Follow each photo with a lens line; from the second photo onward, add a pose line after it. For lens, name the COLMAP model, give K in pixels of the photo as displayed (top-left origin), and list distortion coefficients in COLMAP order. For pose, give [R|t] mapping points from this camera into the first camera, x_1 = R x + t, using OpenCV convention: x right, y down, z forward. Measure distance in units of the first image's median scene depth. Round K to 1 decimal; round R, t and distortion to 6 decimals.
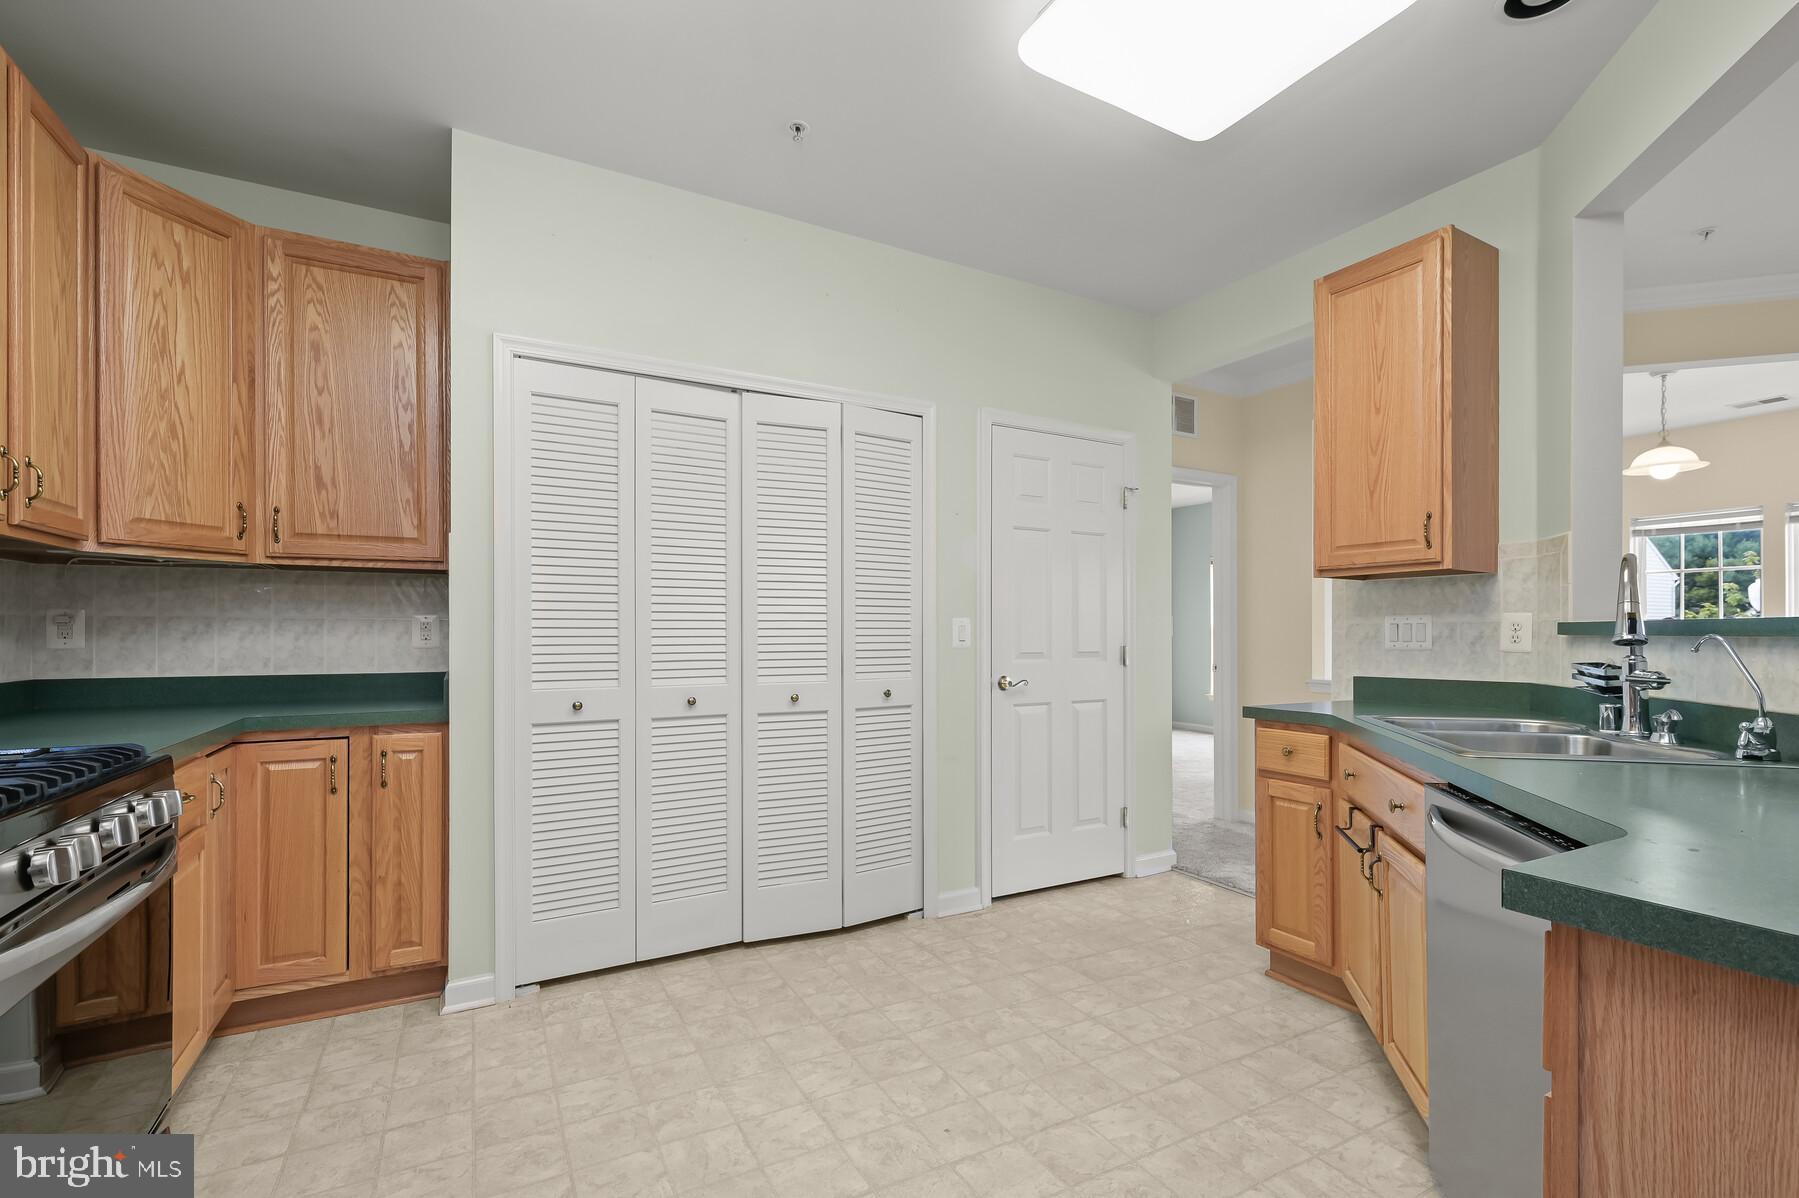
lens RADIAL K [[802.3, 0, 910.5], [0, 802.3, 626.4], [0, 0, 1]] dist [-0.000057, 0.000021]
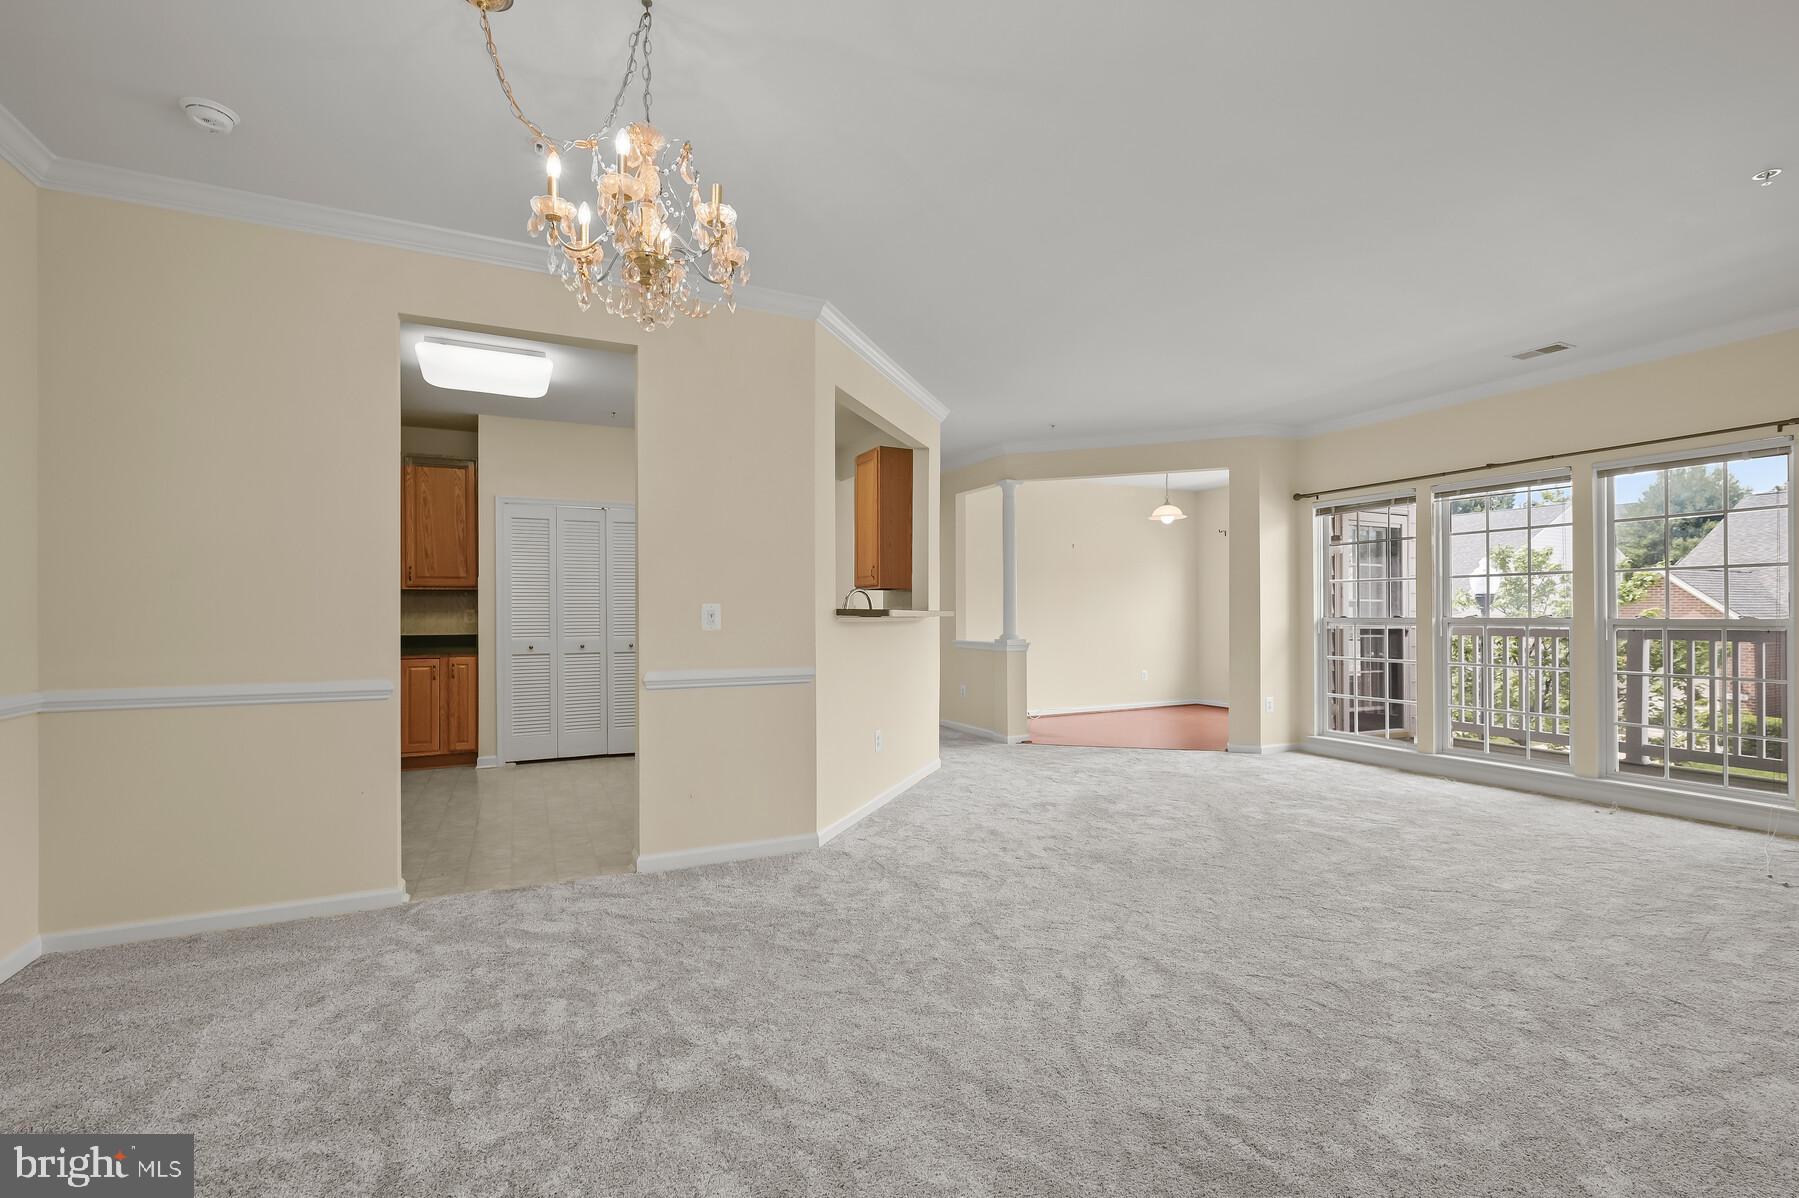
lens RADIAL K [[803.2, 0, 907.0], [0, 803.2, 610.4], [0, 0, 1]] dist [-0.001933, 0.000405]
pose [[0.998333, -0.004836, -0.057517, 0.871941], [0.004961, 0.999986, 0.002032, -0.010006], [0.057506, -0.002314, 0.998342, -1.370873]]
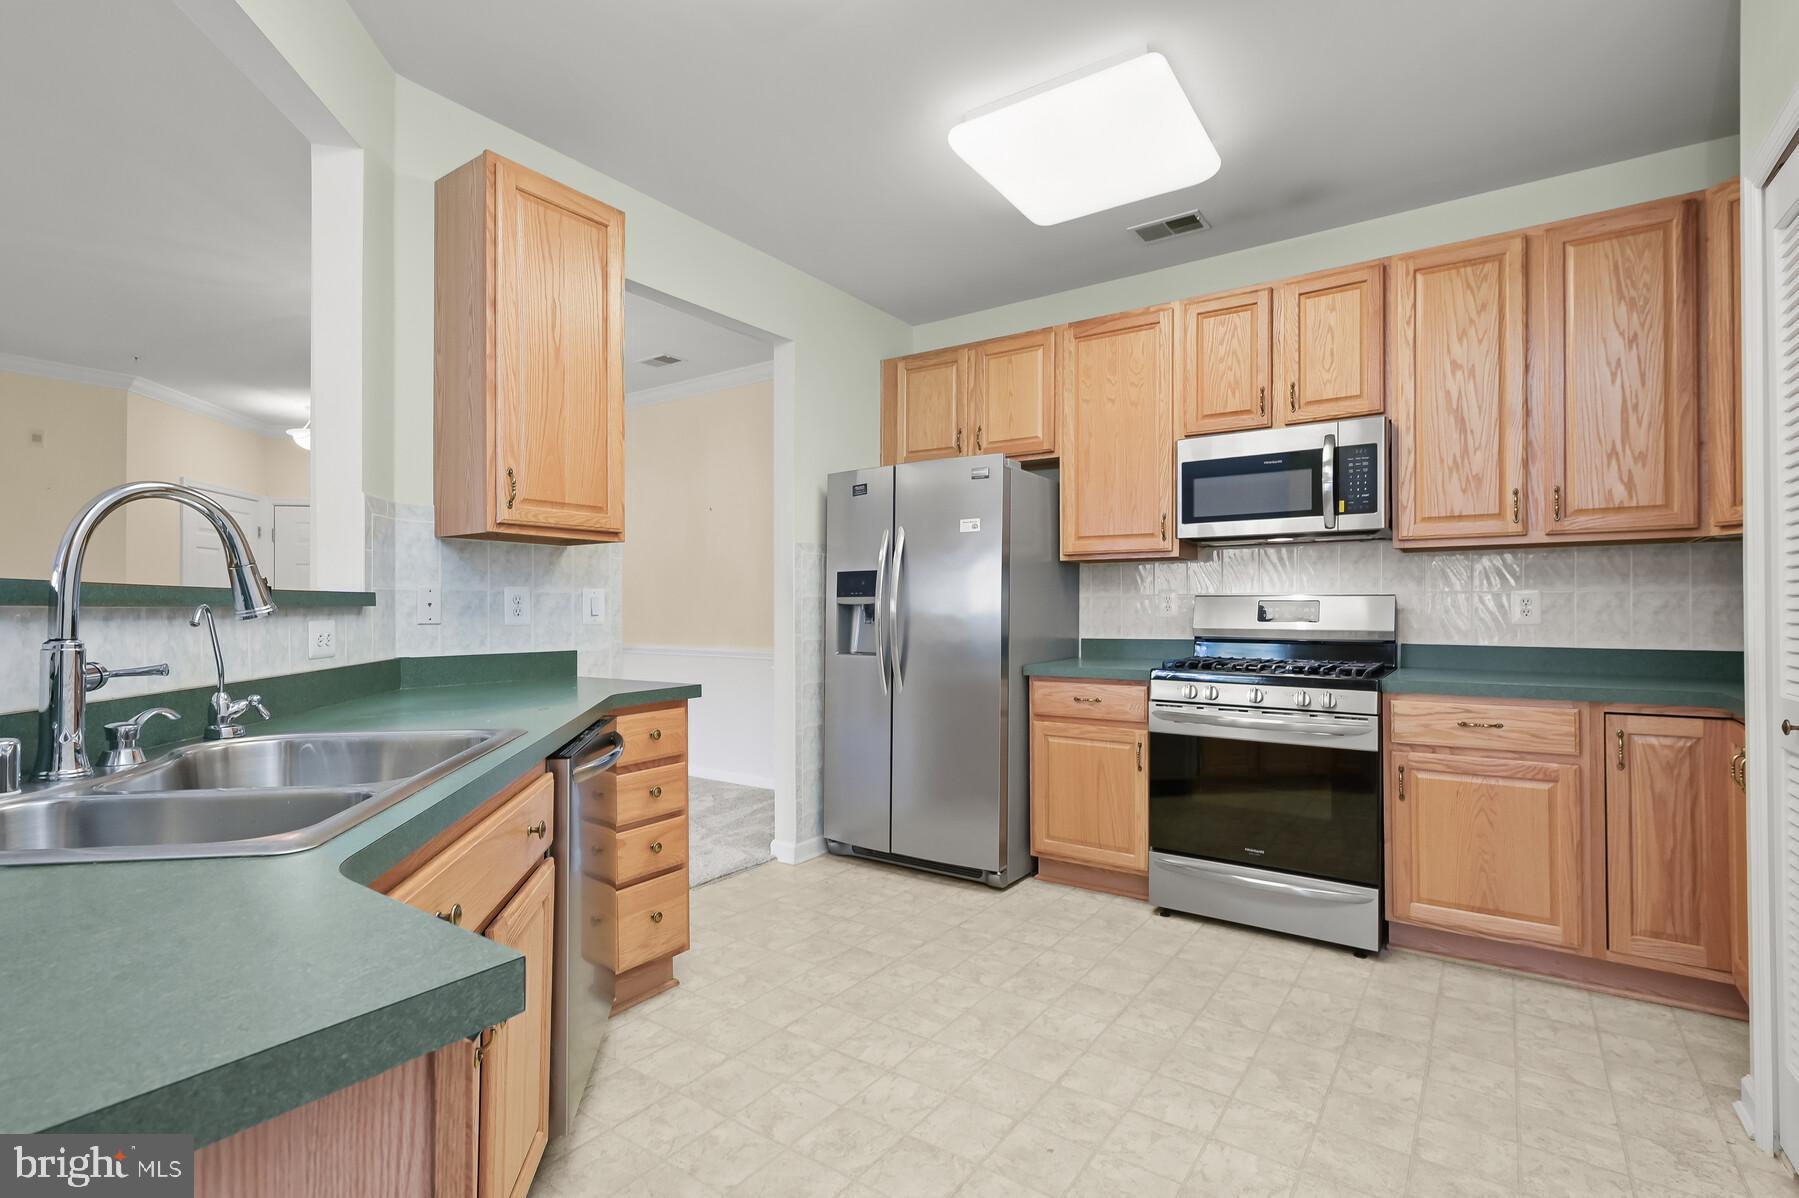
lens RADIAL K [[845.5, 0, 907.2], [0, 845.5, 602.9], [0, 0, 1]] dist [-0.001477, -0.000189]
pose [[-0.899858, -0.003695, -0.436168, 0.453111], [0.002795, 0.999895, -0.014236, 0.014122], [0.436174, -0.014030, -0.899753, 1.331388]]
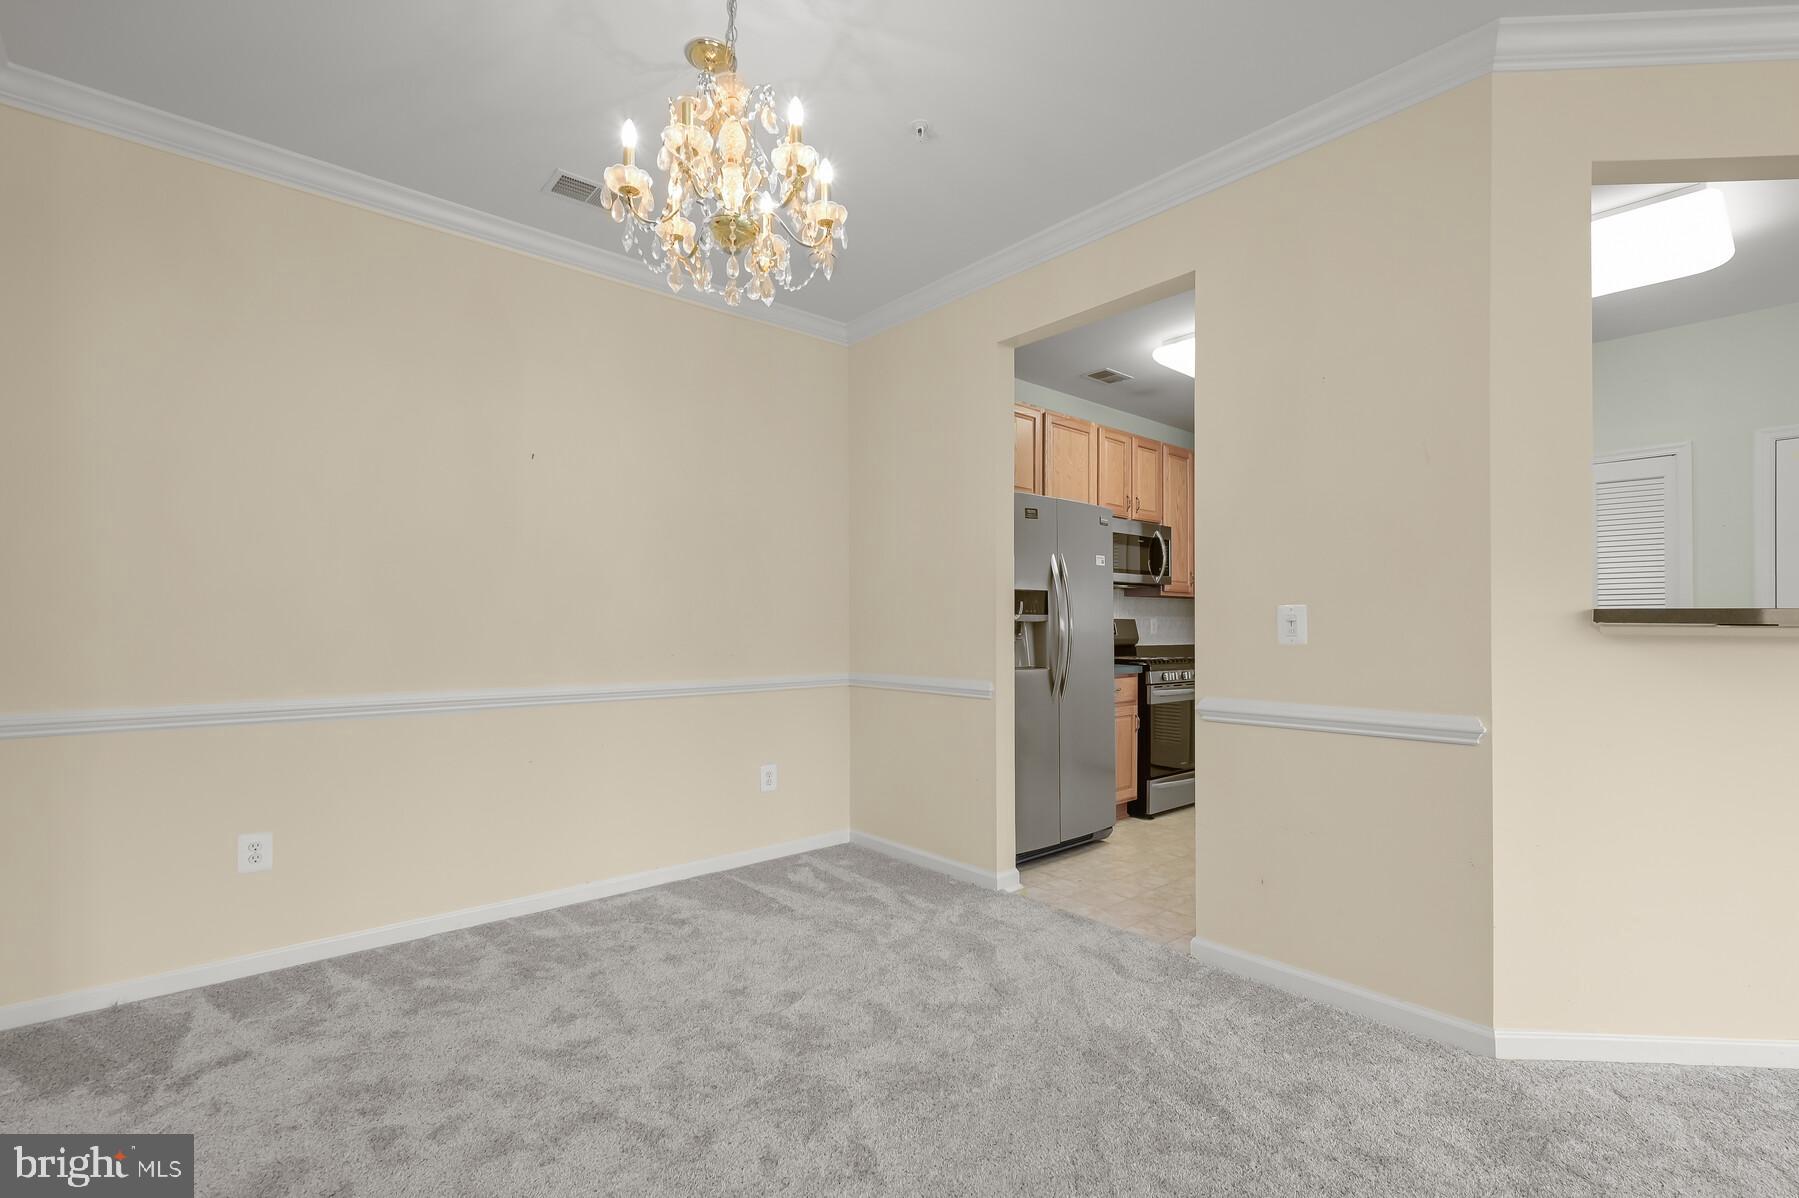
lens RADIAL K [[802.3, 0, 910.5], [0, 802.3, 626.4], [0, 0, 1]] dist [-0.000057, 0.000021]
pose [[0.205417, -0.002541, -0.978671, 1.299959], [0.005278, 0.999985, -0.001489, 0.004681], [0.978660, -0.004860, 0.205427, -0.582533]]
